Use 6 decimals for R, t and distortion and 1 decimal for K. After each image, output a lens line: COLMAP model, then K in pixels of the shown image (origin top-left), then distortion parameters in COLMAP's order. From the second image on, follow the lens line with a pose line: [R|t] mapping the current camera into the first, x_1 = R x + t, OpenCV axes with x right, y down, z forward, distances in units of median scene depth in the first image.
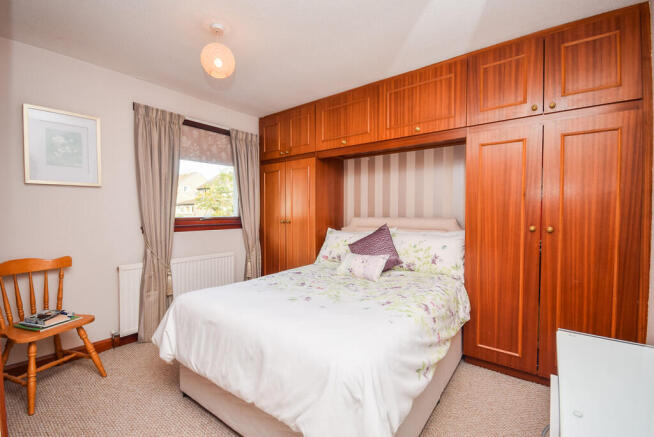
lens RADIAL K [[285.9, 0, 318.9], [0, 285.9, 218.9], [0, 0, 1]] dist [-0.018706, -0.000138]
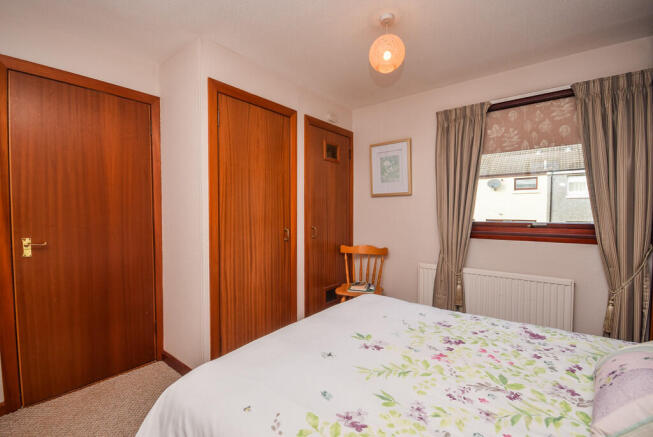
lens RADIAL K [[285.4, 0, 318.4], [0, 285.4, 218.9], [0, 0, 1]] dist [-0.018706, -0.000138]
pose [[-0.011929, 0.017801, -0.999770, 0.384032], [-0.026086, 0.999496, 0.018107, -0.018937], [0.999589, 0.026296, -0.011459, 0.532921]]
